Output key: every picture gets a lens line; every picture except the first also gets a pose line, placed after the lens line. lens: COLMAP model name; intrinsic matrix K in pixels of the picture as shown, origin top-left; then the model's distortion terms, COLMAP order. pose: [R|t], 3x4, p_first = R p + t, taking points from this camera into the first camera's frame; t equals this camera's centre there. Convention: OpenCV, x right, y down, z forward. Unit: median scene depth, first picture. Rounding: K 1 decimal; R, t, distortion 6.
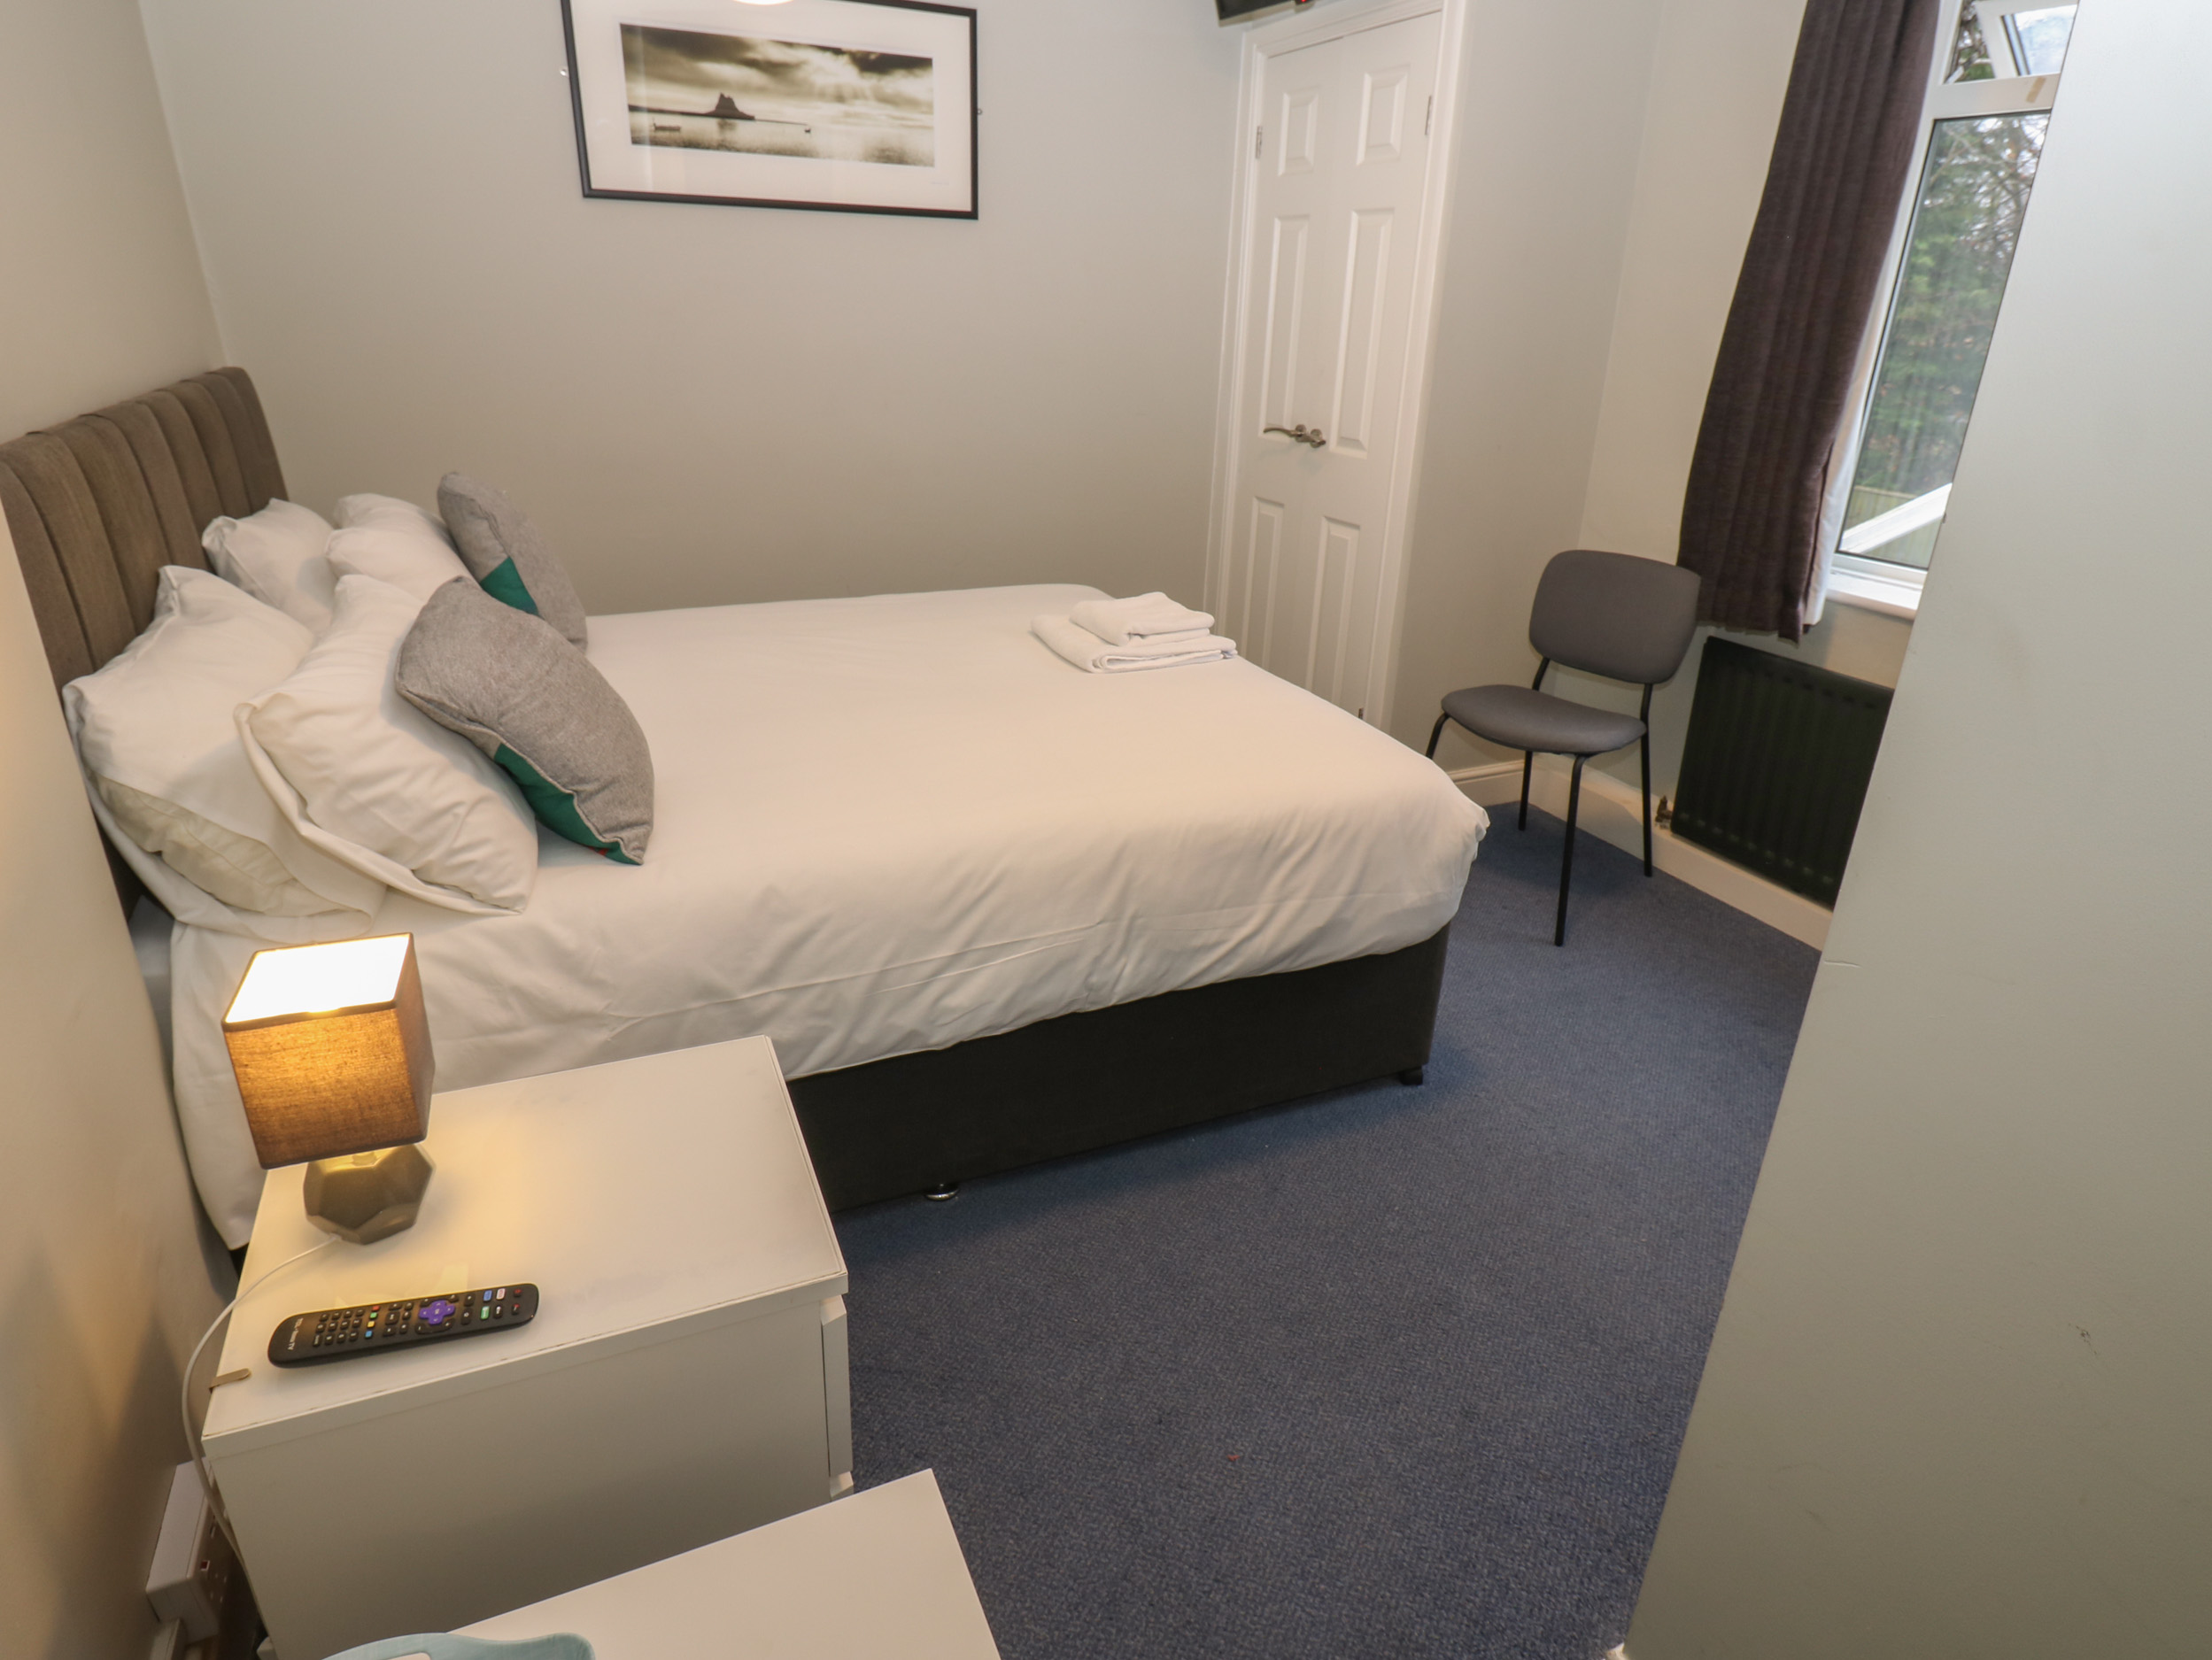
lens RADIAL K [[1208.9, 0, 1160.9], [0, 1208.9, 830.7], [0, 0, 1]] dist [0.021021, -0.025913]
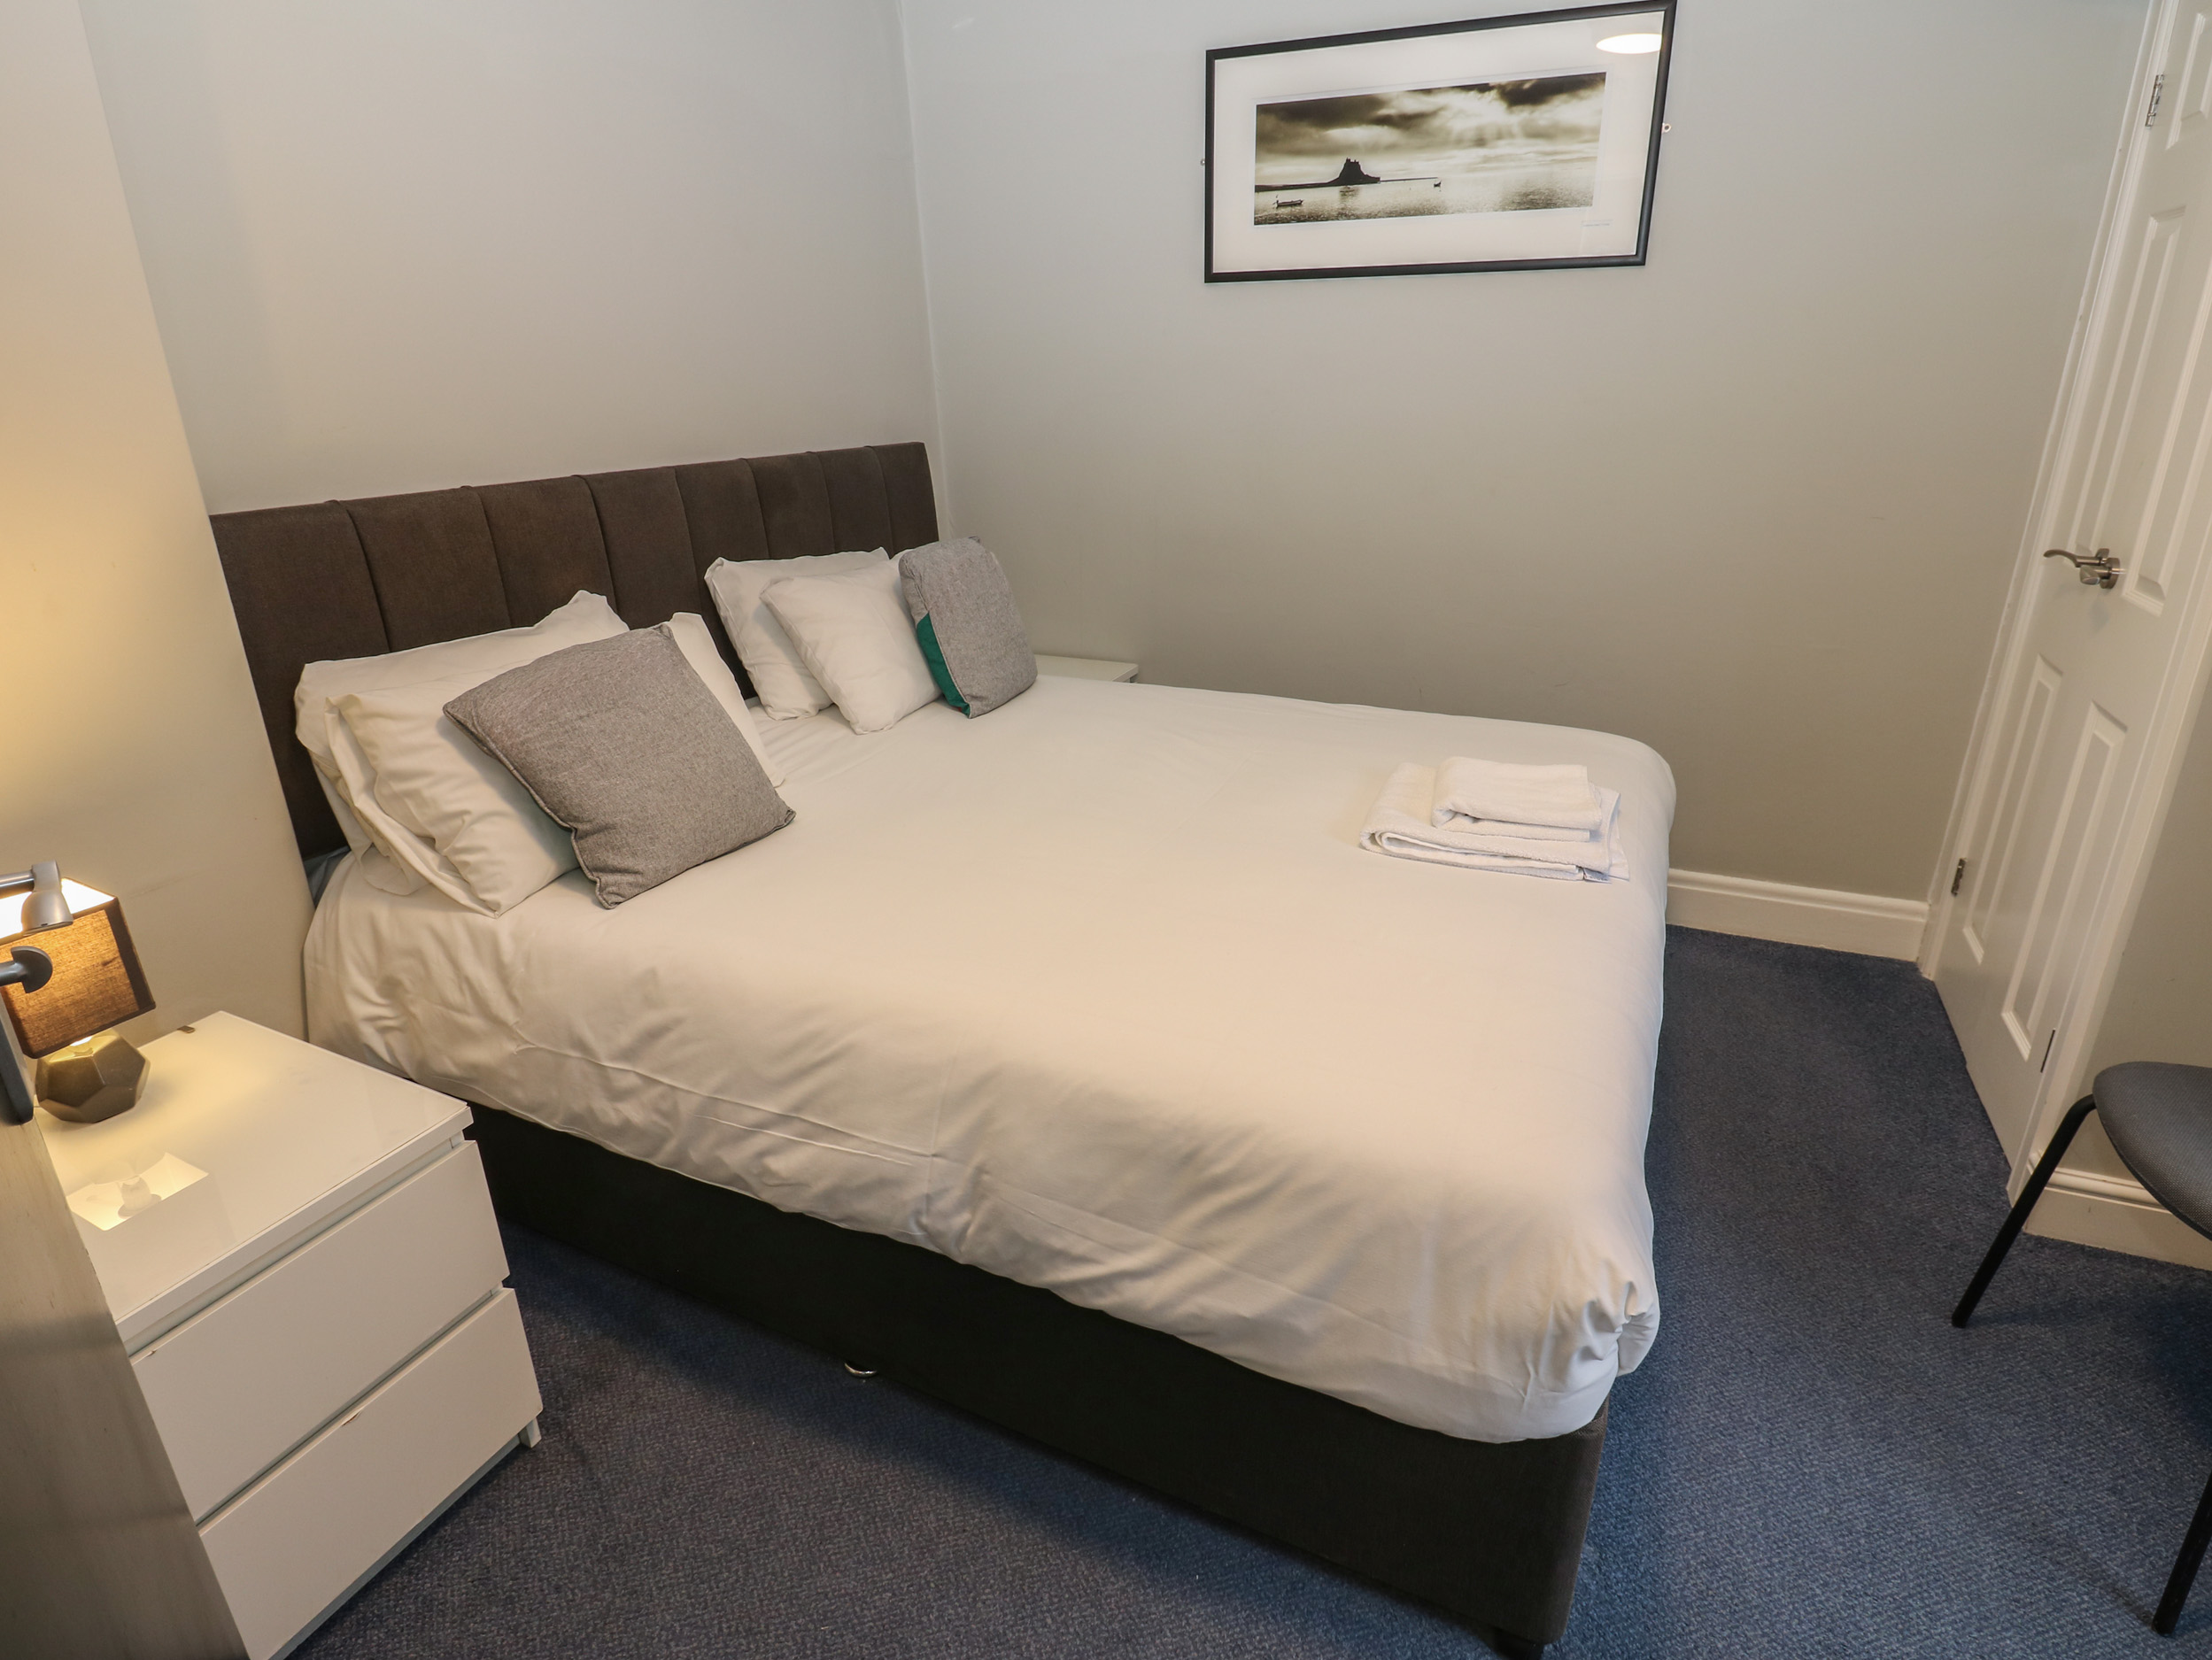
lens RADIAL K [[1208.9, 0, 1160.9], [0, 1208.9, 830.7], [0, 0, 1]] dist [0.021021, -0.025913]
pose [[0.639878, 0.243260, -0.728959, 0.355500], [-0.281946, 0.956741, 0.071782, -0.139892], [0.714887, 0.159596, 0.680784, 0.345756]]
